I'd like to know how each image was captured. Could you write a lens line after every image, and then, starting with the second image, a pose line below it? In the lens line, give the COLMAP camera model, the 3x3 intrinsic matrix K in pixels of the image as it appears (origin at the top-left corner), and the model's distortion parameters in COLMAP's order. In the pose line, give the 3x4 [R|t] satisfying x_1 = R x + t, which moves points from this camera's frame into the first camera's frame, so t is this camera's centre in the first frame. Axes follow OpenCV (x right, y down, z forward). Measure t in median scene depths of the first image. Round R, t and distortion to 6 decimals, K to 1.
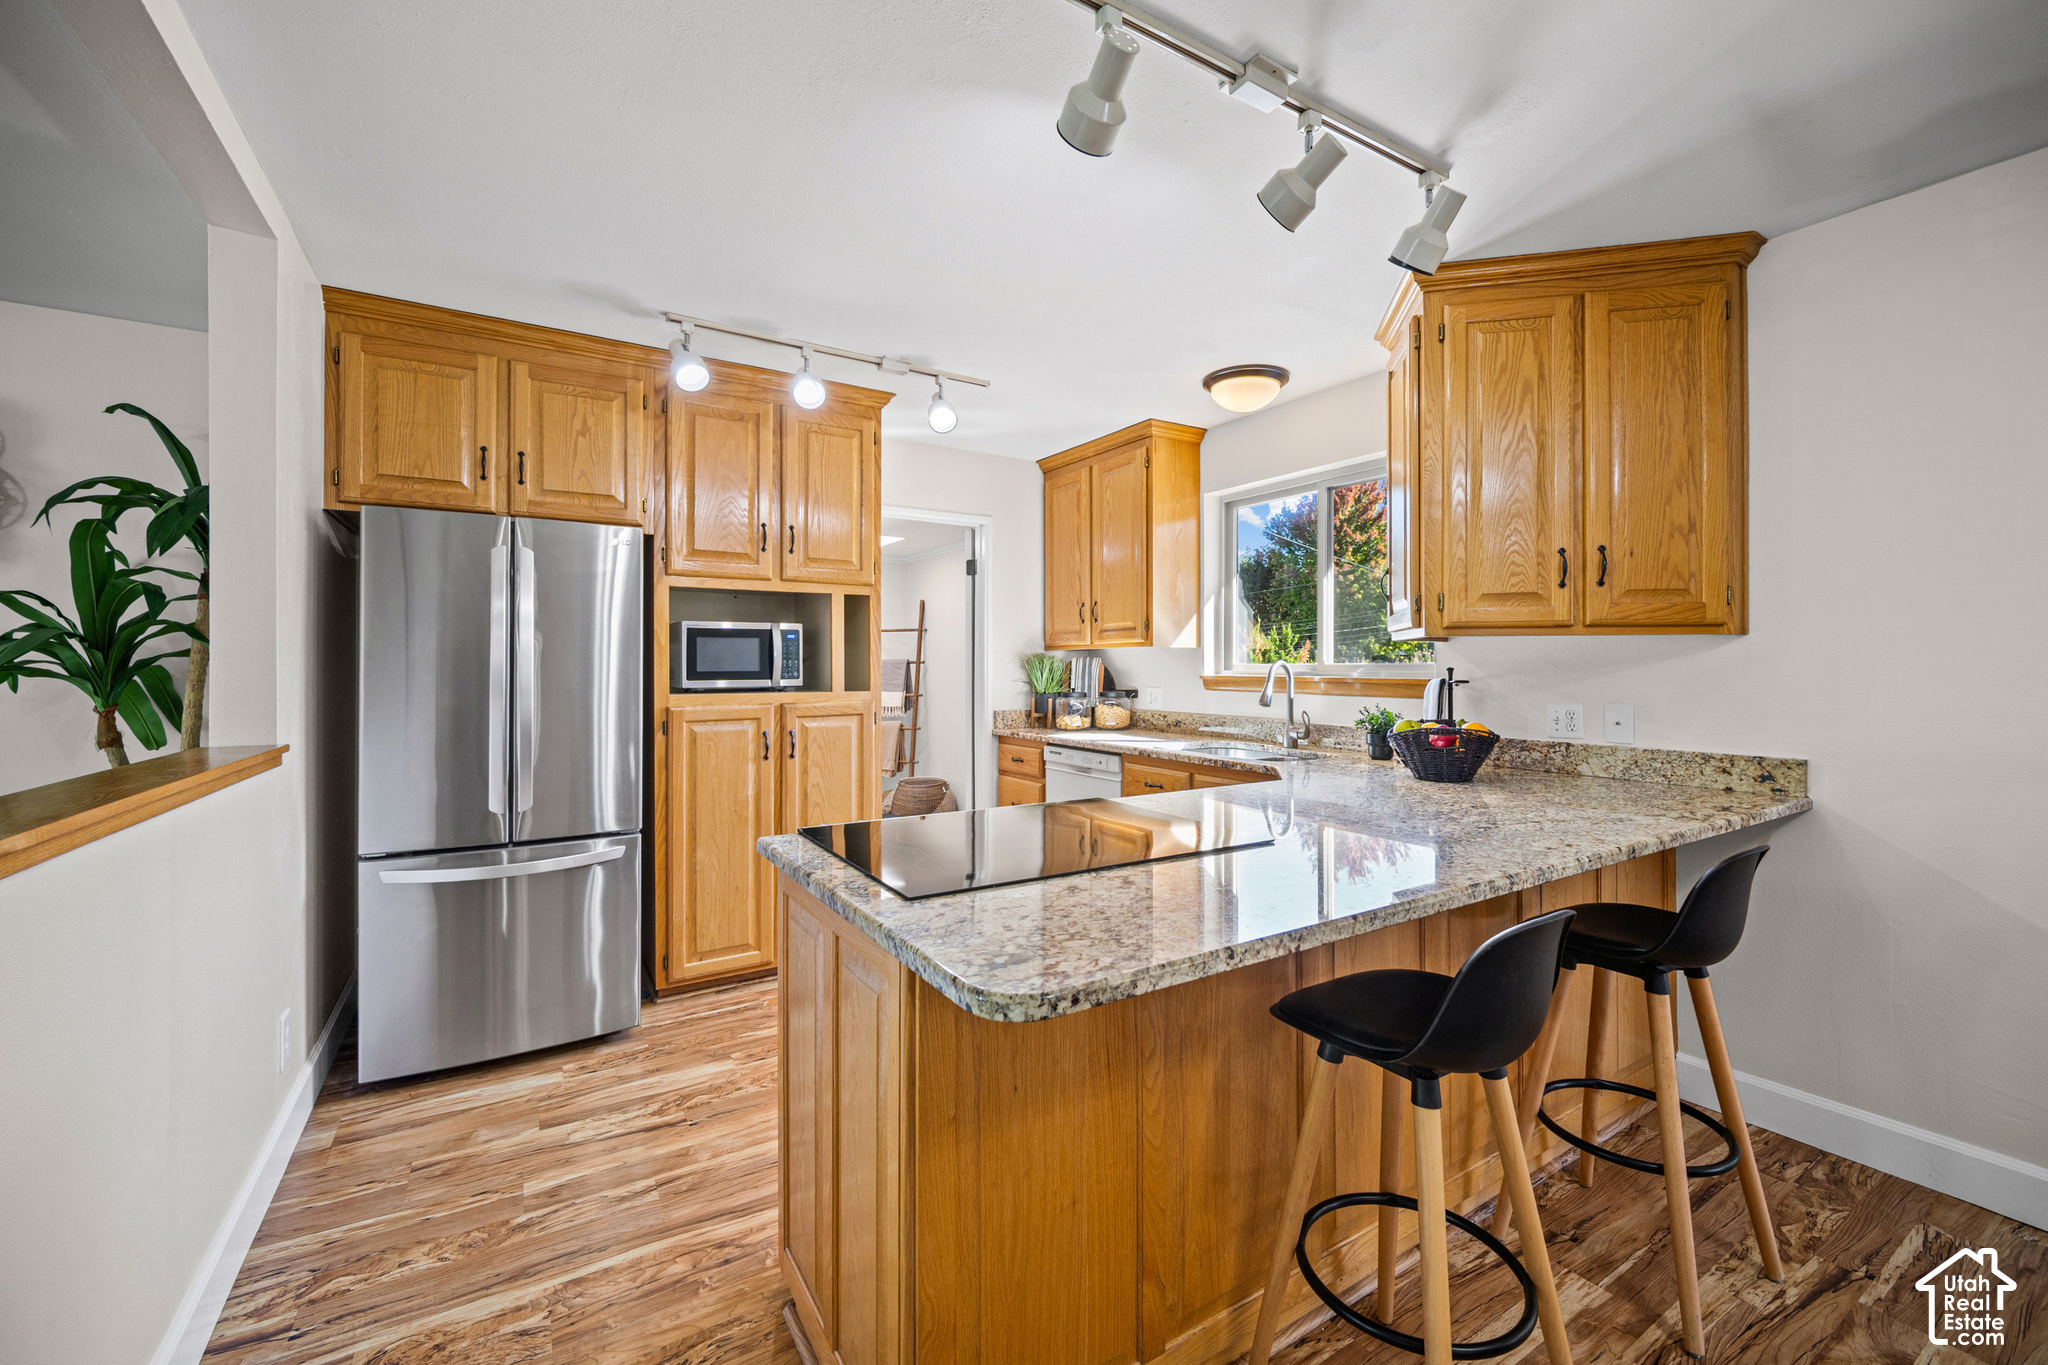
lens RADIAL K [[833.8, 0, 1024.0], [0, 833.8, 682.5], [0, 0, 1]] dist [-0.000486, -0.000095]
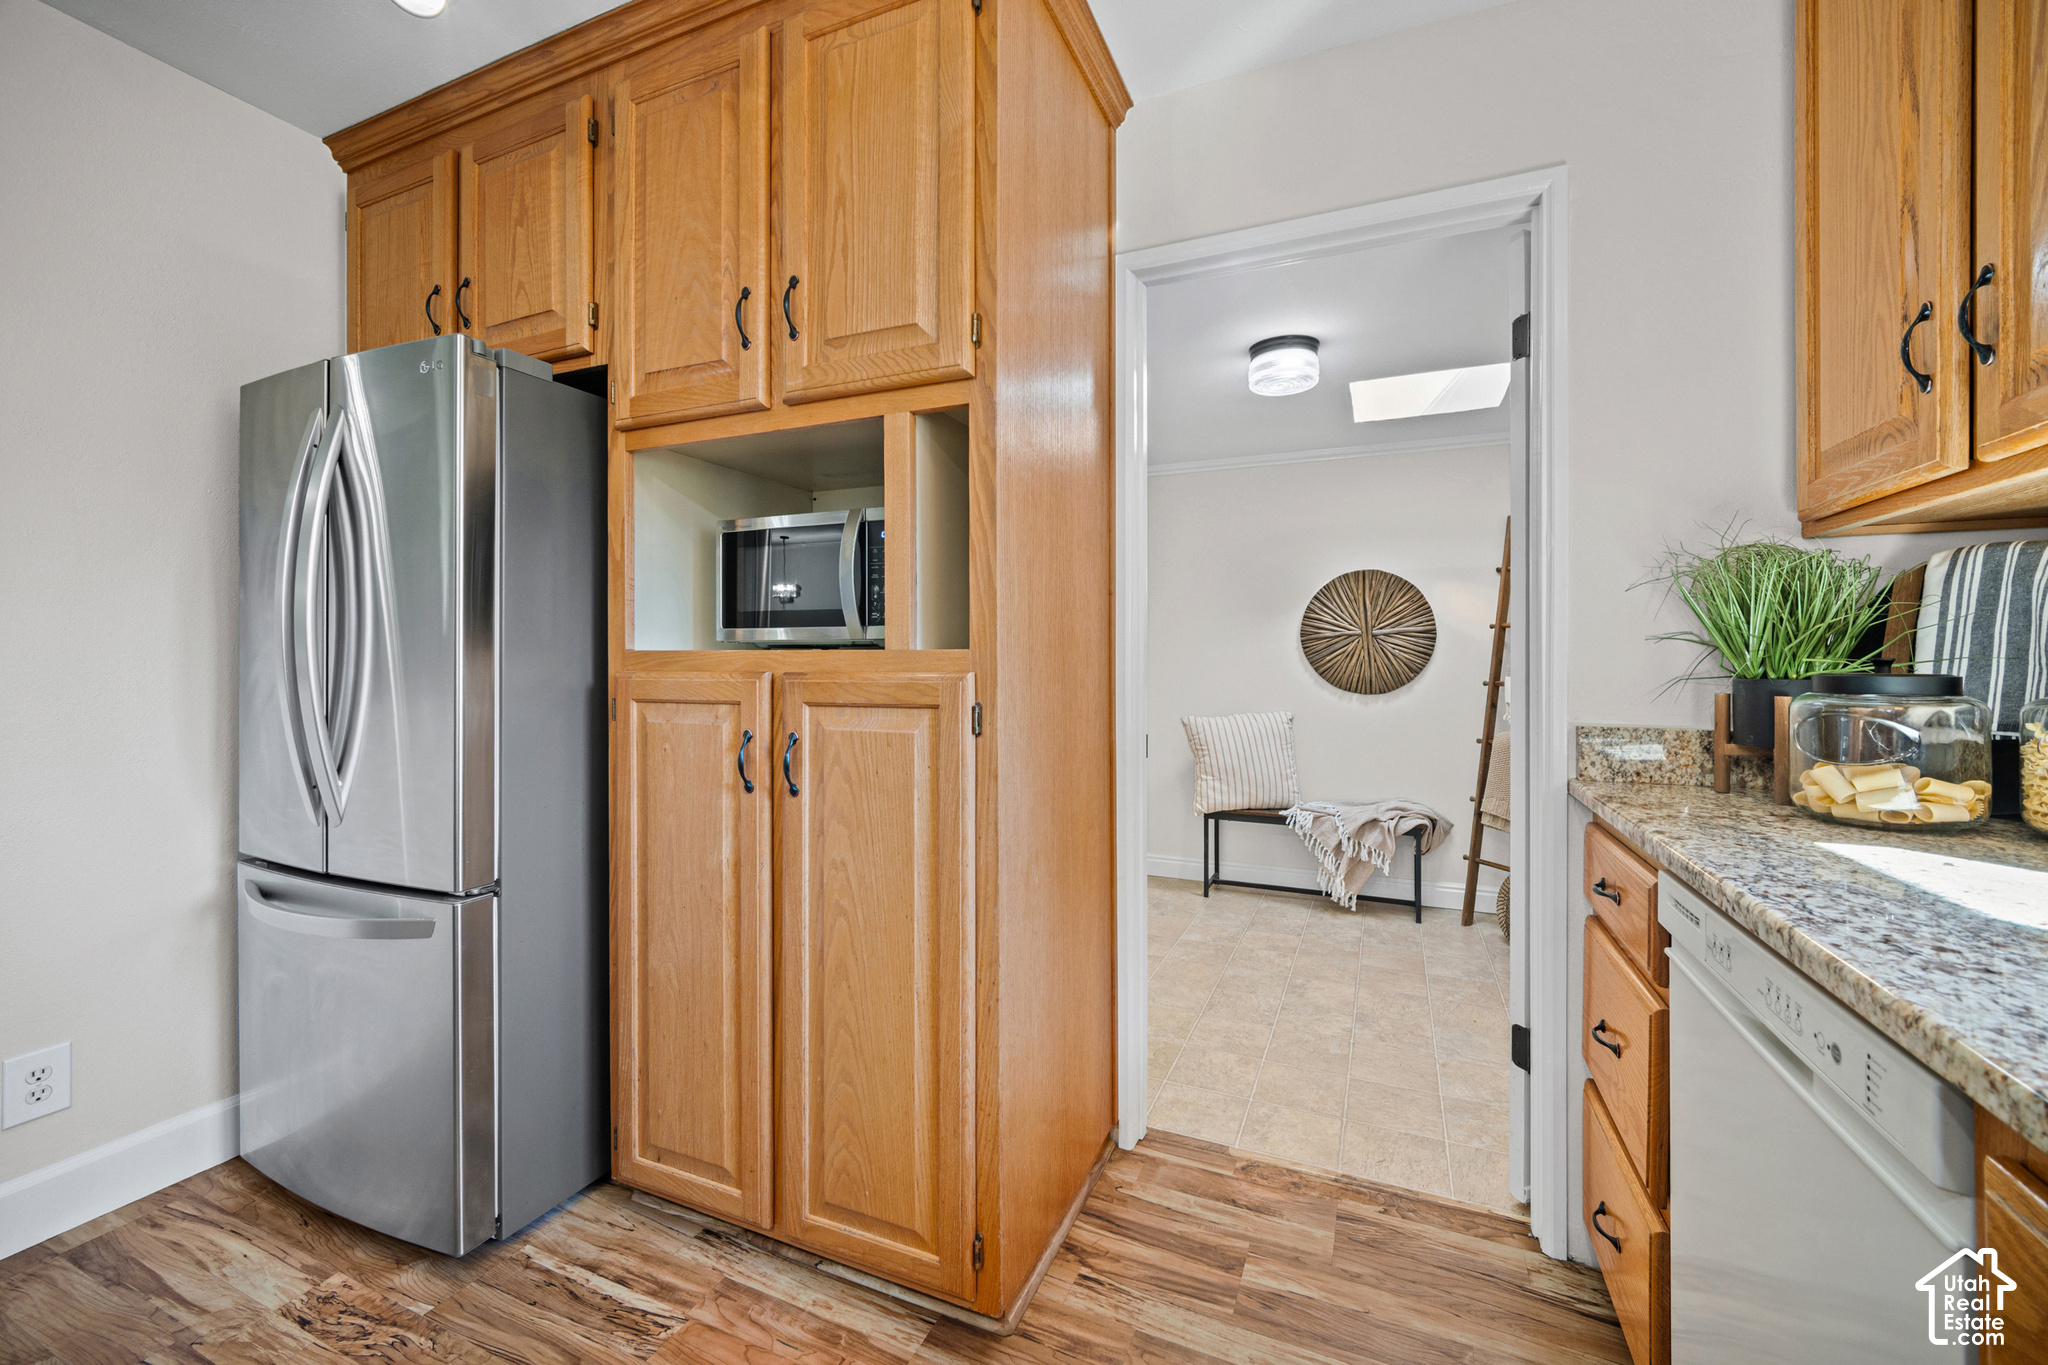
lens RADIAL K [[815.6, 0, 1024.7], [0, 815.6, 655.4], [0, 0, 1]] dist [-0.001351, -0.000090]
pose [[0.565026, -0.000638, -0.825073, 0.164184], [-0.020189, 0.999690, -0.014599, 0.020705], [0.824826, 0.024907, 0.564838, 0.905557]]
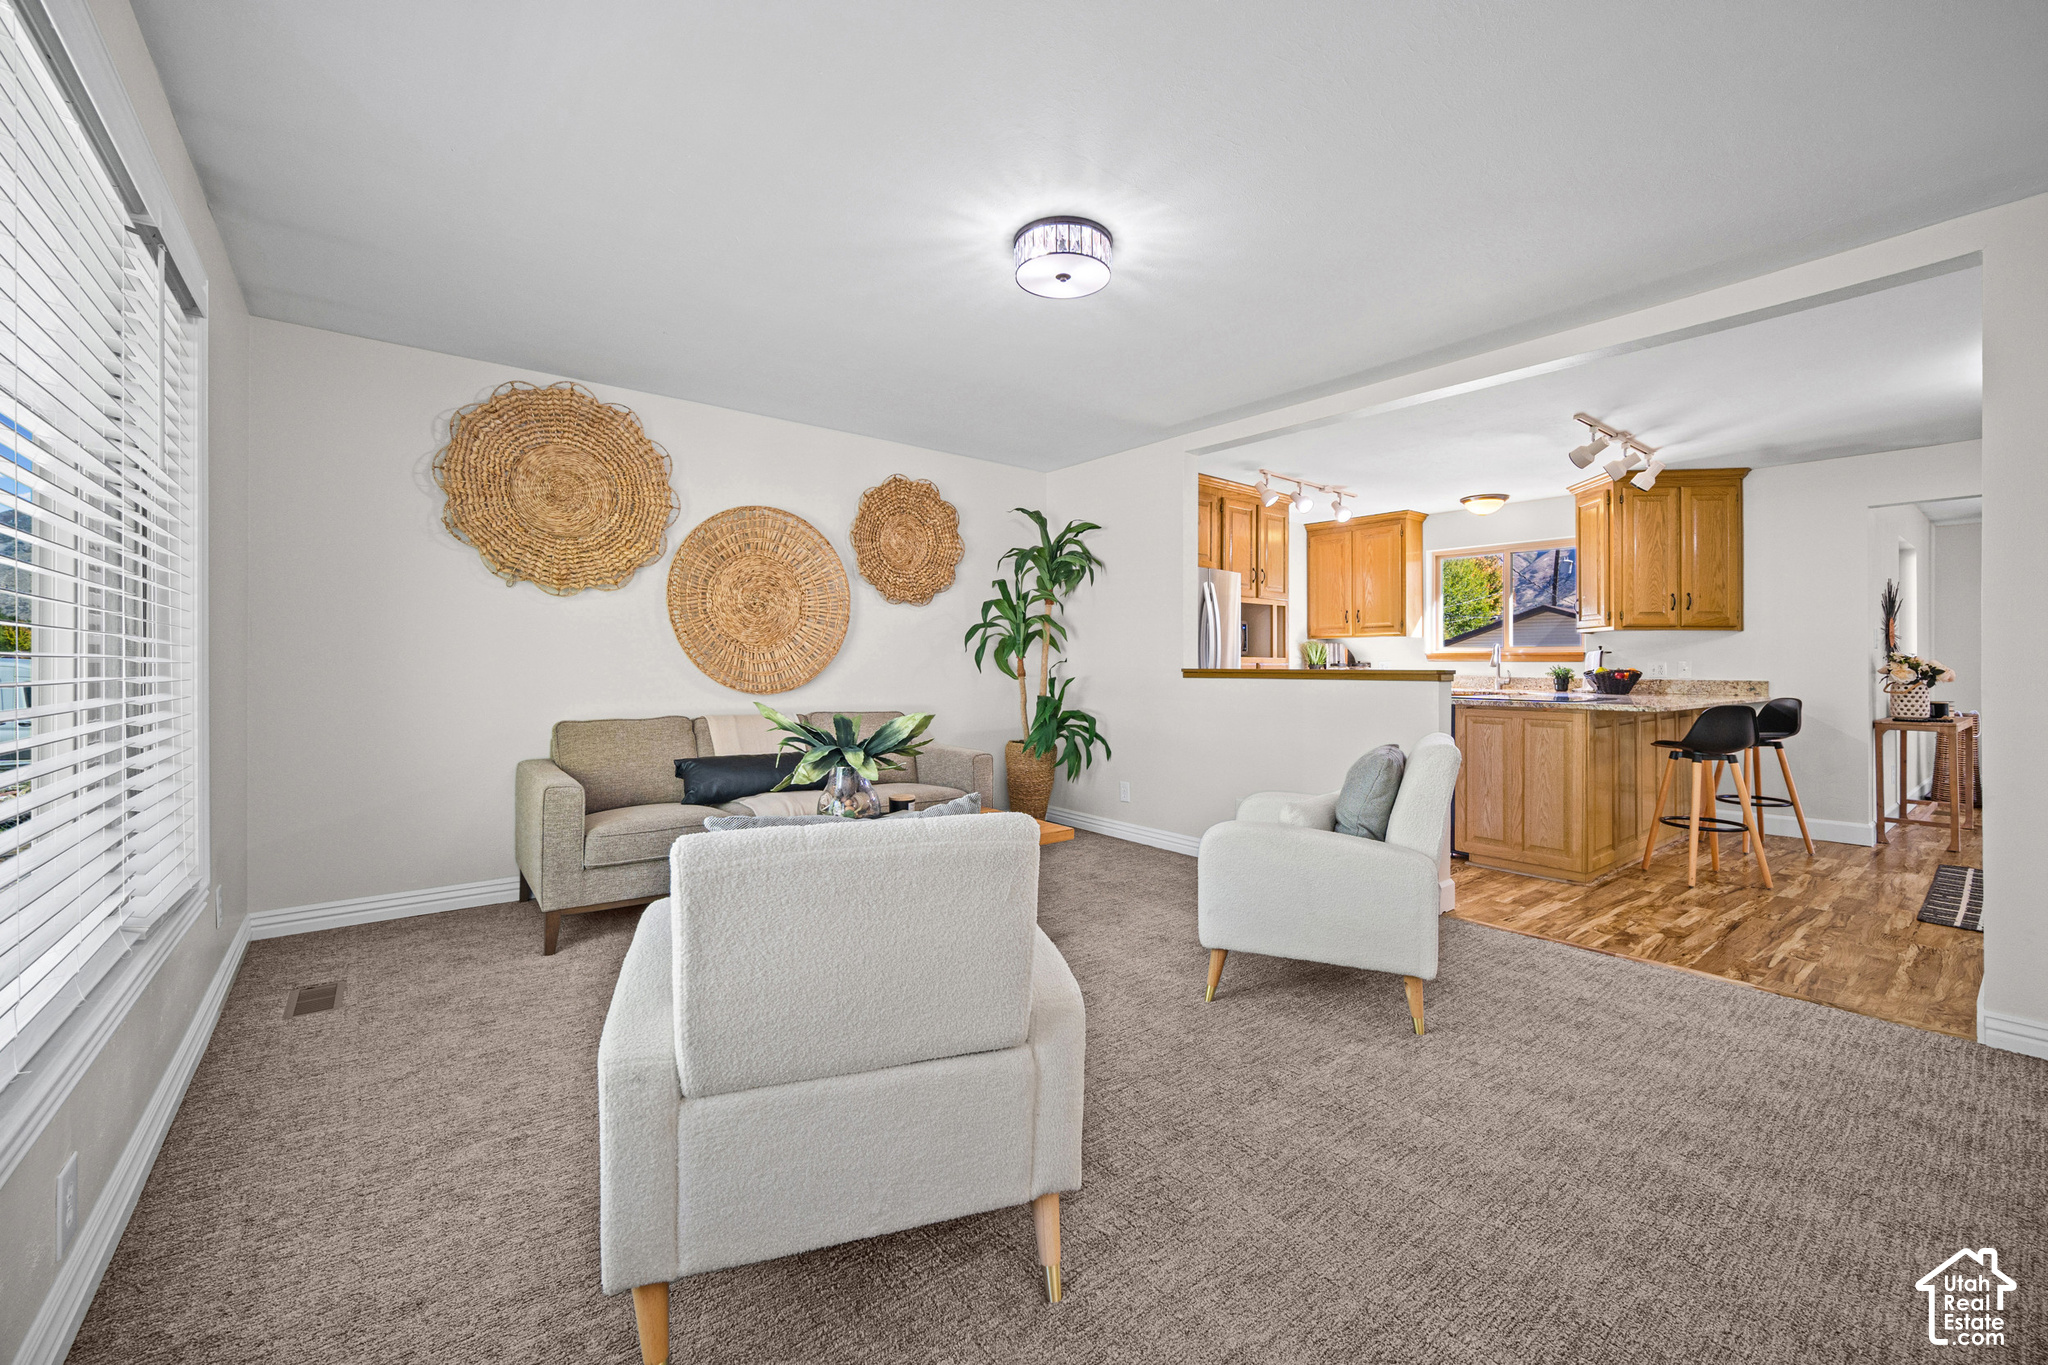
lens RADIAL K [[821.2, 0, 1013.5], [0, 821.2, 670.3], [0, 0, 1]] dist [0.000391, 0.000051]
pose [[0.997100, 0.010896, 0.075315, -1.050952], [-0.009738, 0.999829, -0.015726, 0.085658], [-0.075473, 0.014947, 0.997036, -0.897468]]
